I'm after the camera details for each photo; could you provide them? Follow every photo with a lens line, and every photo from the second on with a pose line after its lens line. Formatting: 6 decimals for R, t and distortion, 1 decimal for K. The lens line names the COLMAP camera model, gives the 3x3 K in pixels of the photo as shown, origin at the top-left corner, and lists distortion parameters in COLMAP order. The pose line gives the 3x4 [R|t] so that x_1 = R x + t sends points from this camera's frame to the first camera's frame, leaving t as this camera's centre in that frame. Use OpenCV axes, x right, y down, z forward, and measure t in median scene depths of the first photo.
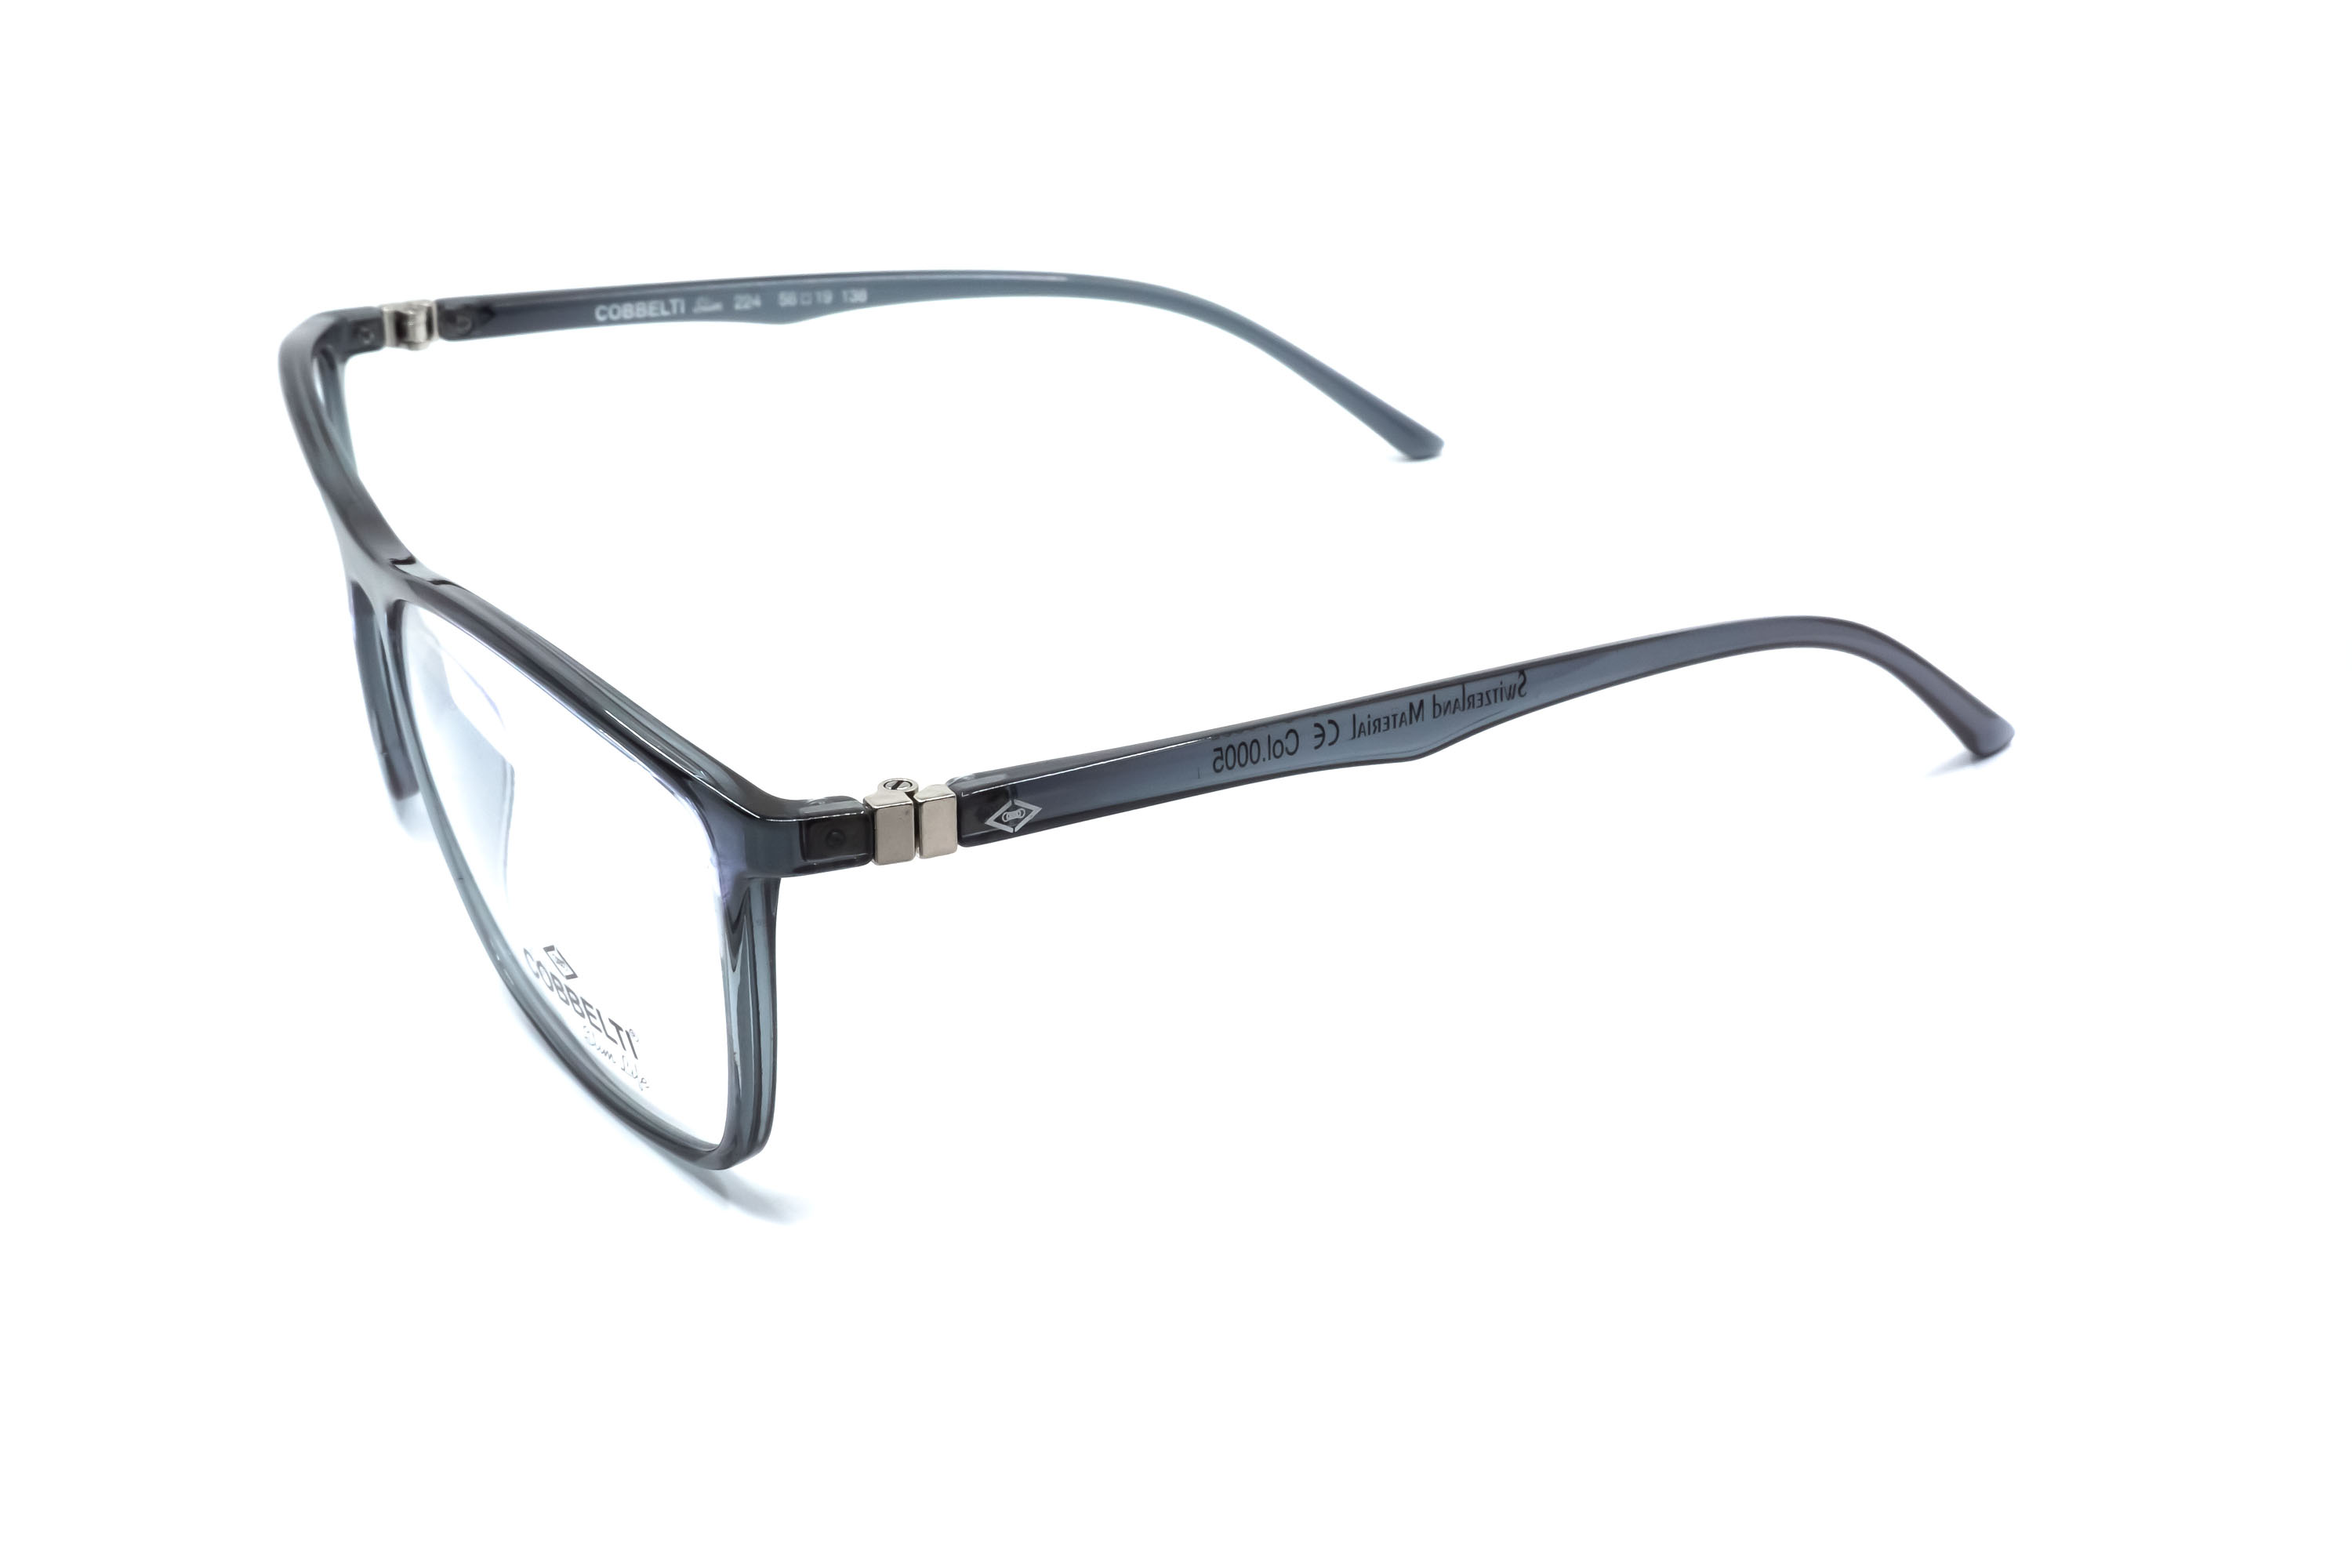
lens RADIAL K [[2655.1, 0, 1176.8], [0, 2655.1, 800.0], [0, 0, 1]] dist [0.070476, 0.000000]
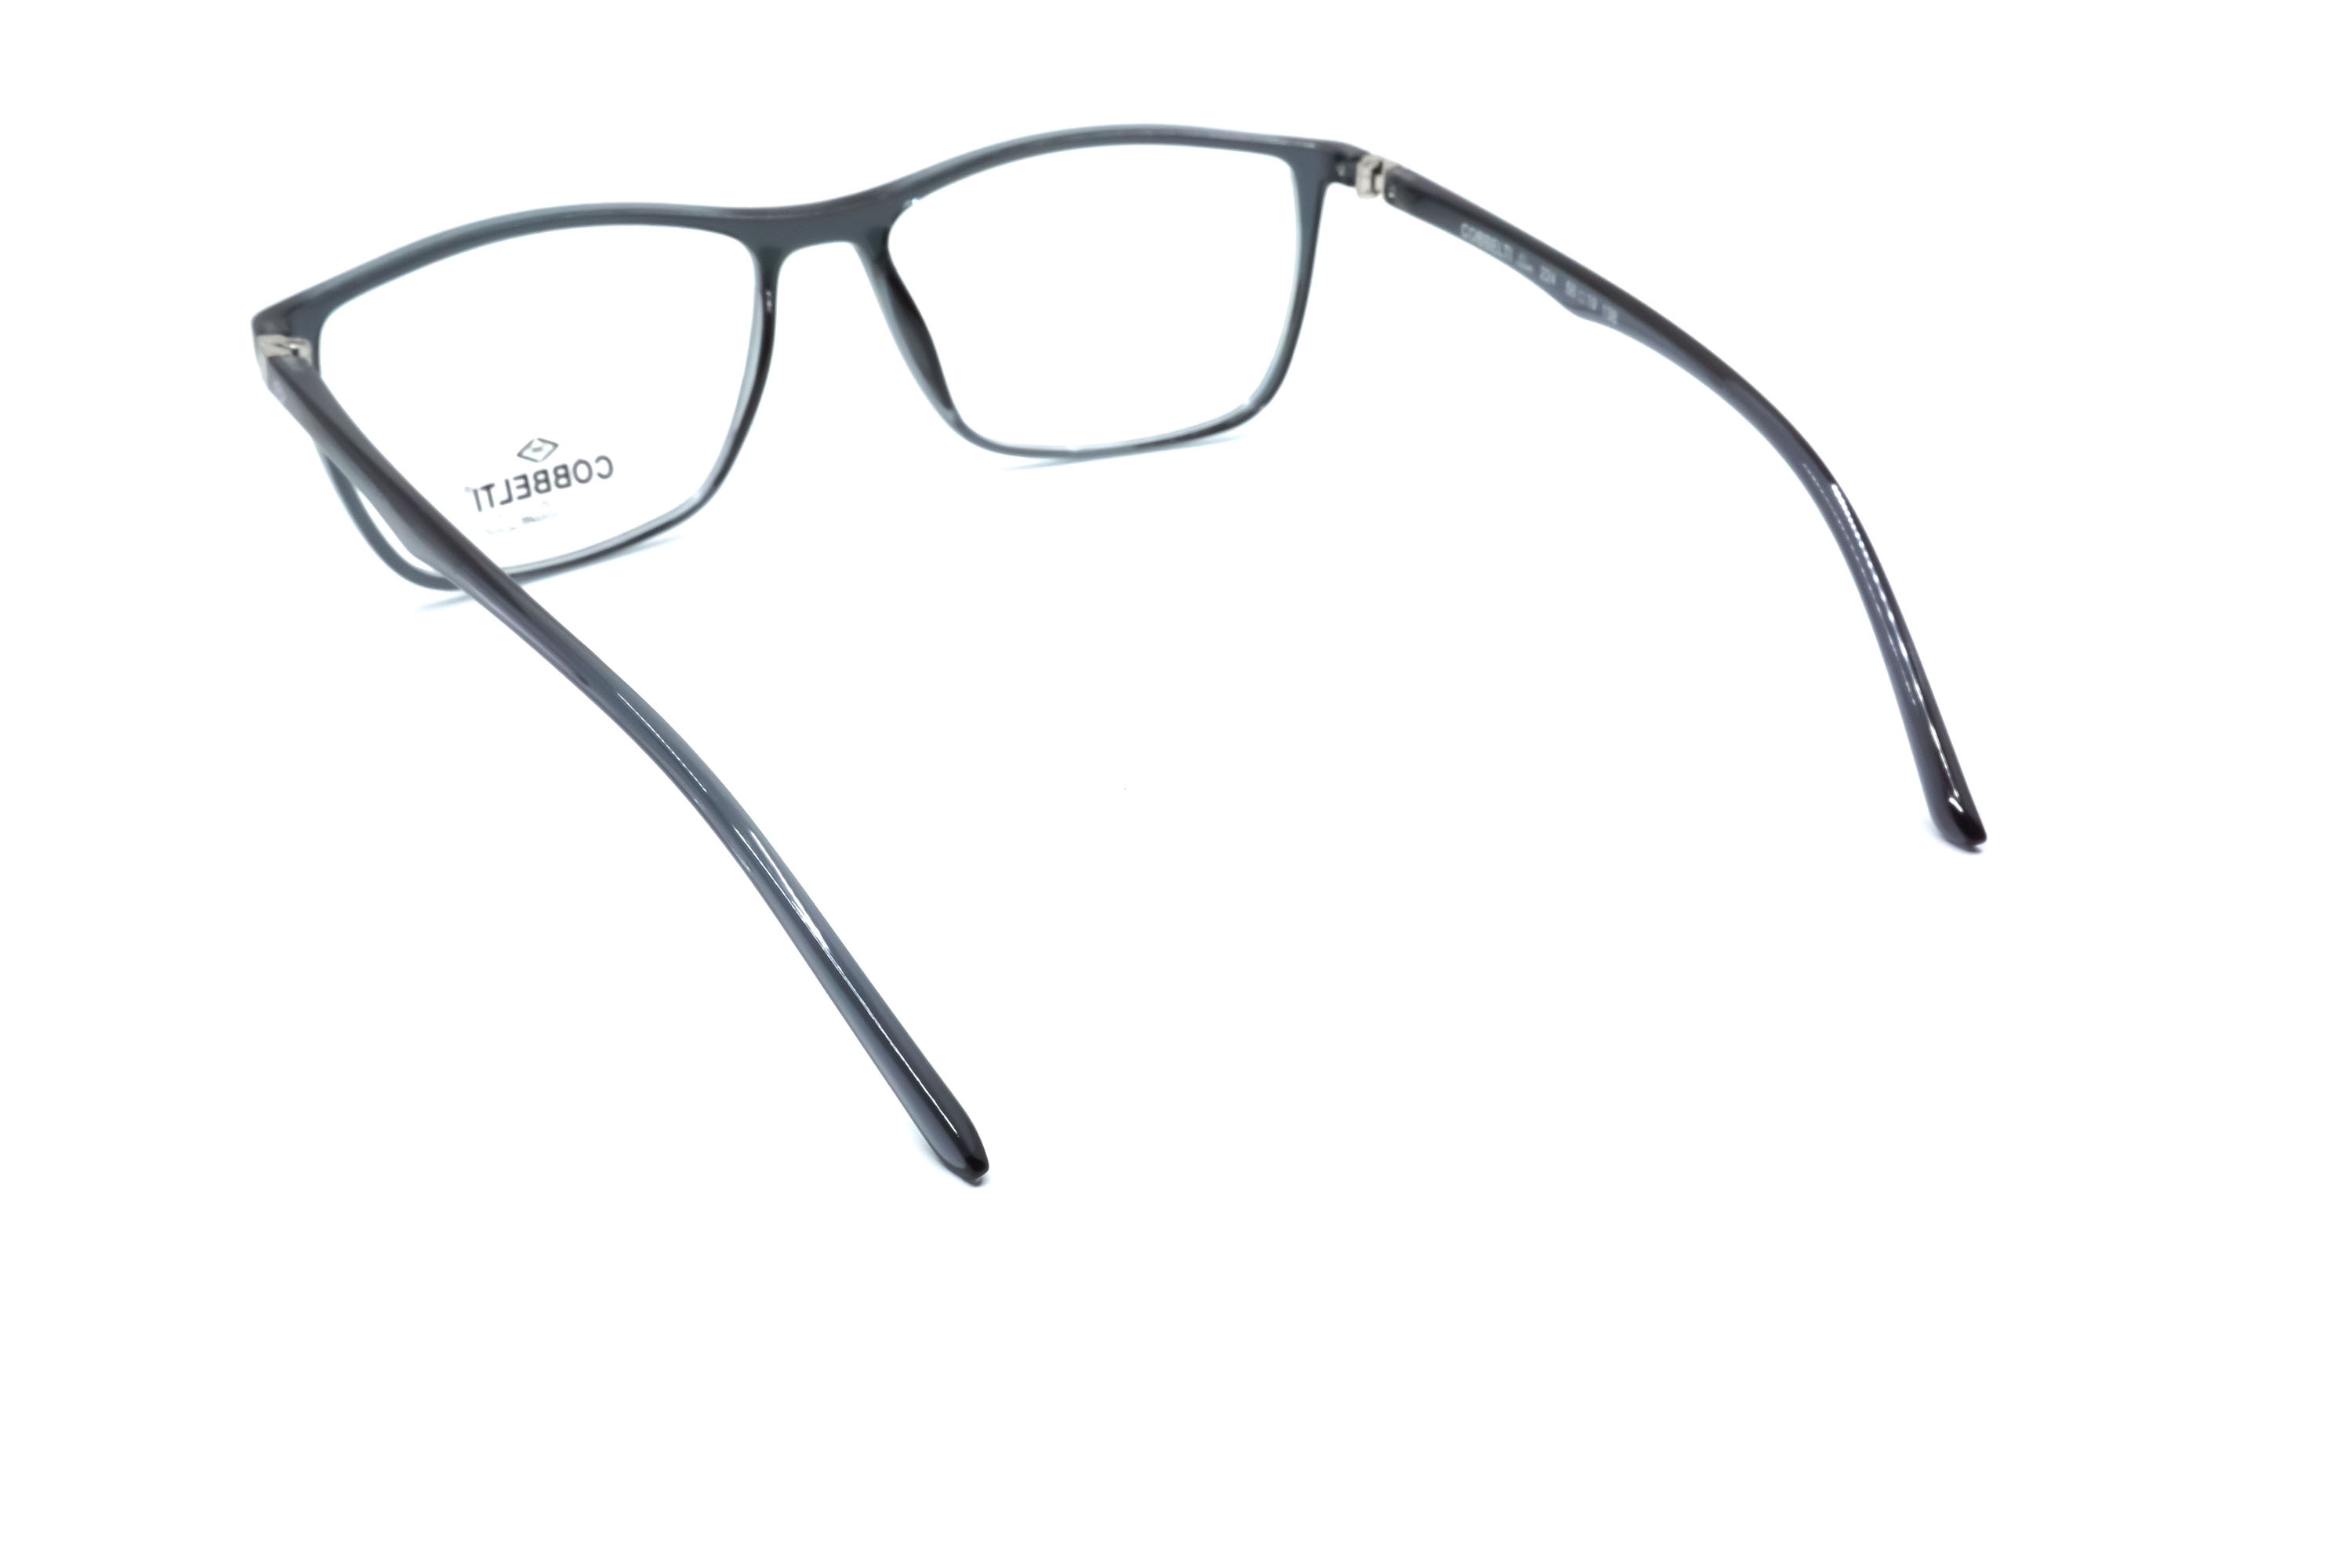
lens RADIAL K [[2655.1, 0, 1171.8], [0, 2655.1, 771.9], [0, 0, 1]] dist [0.070476, 0.000000]
pose [[-0.007136, 0.472175, -0.881476, 0.860085], [-0.429951, 0.794410, 0.429017, -0.432793], [0.902824, 0.382053, 0.197343, 0.794237]]
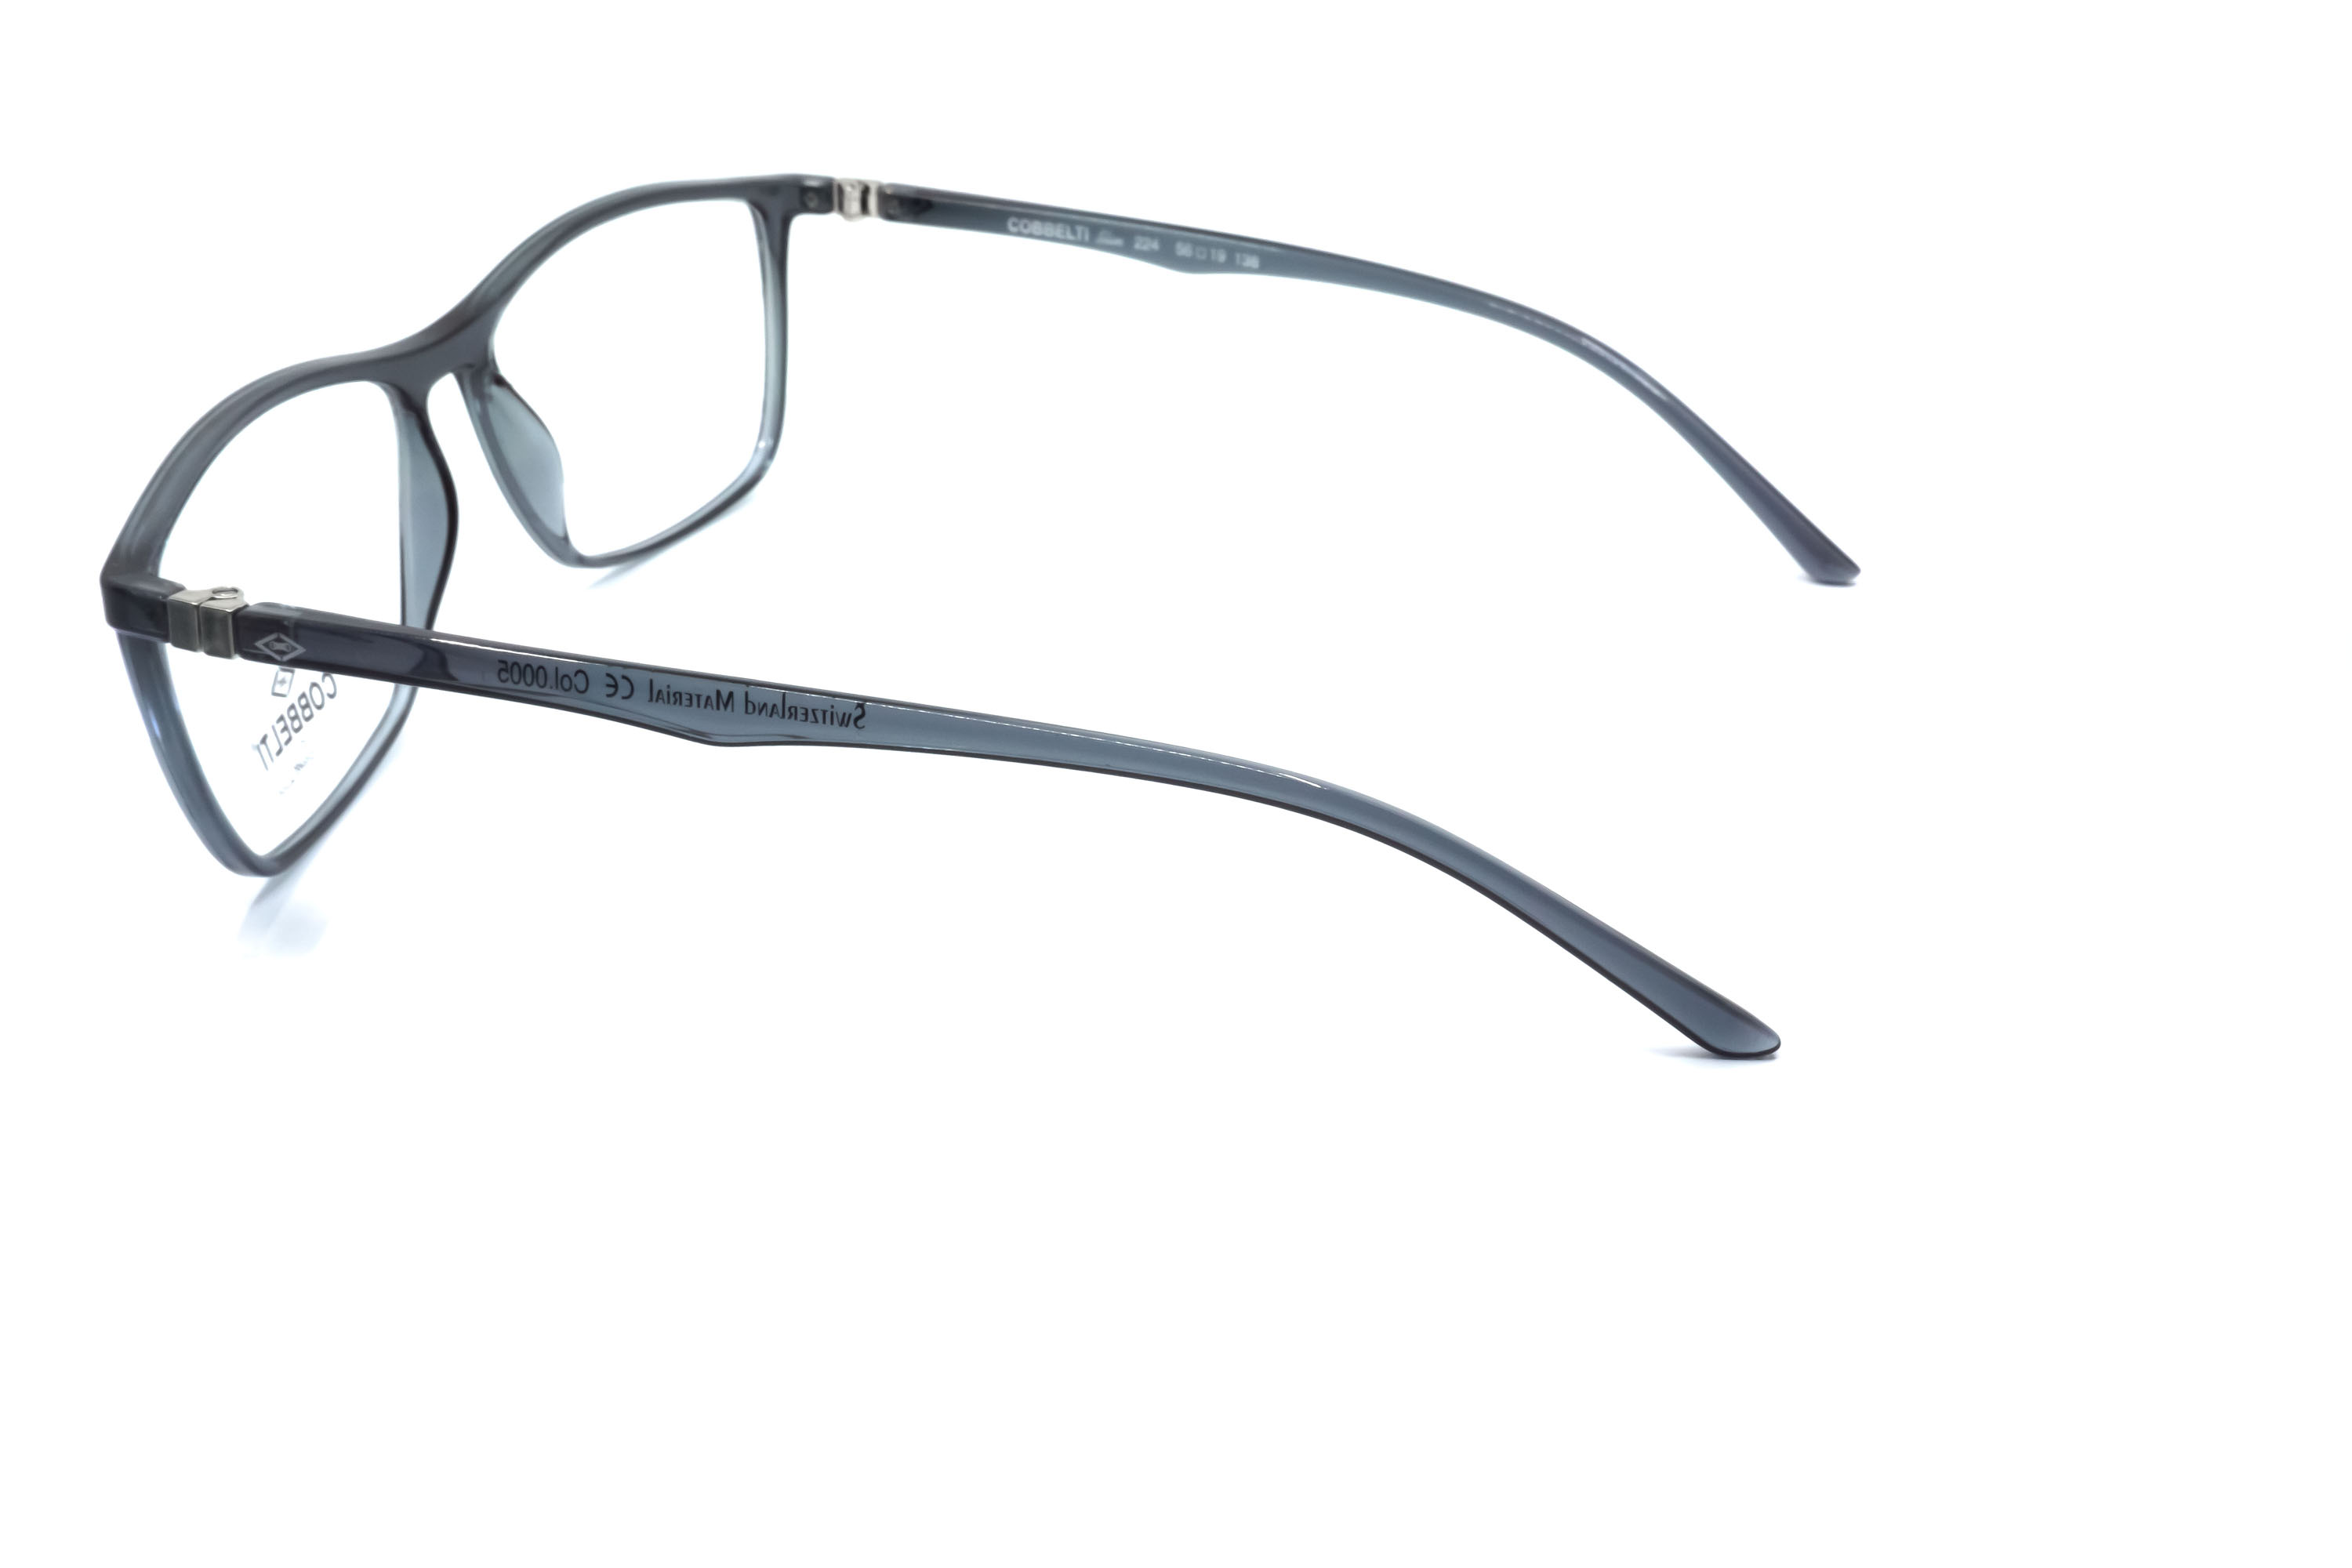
lens RADIAL K [[2655.1, 0, 1189.6], [0, 2655.1, 784.9], [0, 0, 1]] dist [0.070476, 0.000000]
pose [[0.707895, 0.326970, -0.626080, 0.619853], [-0.316133, 0.939329, 0.133120, -0.139574], [0.631621, 0.103689, 0.768312, 0.235493]]
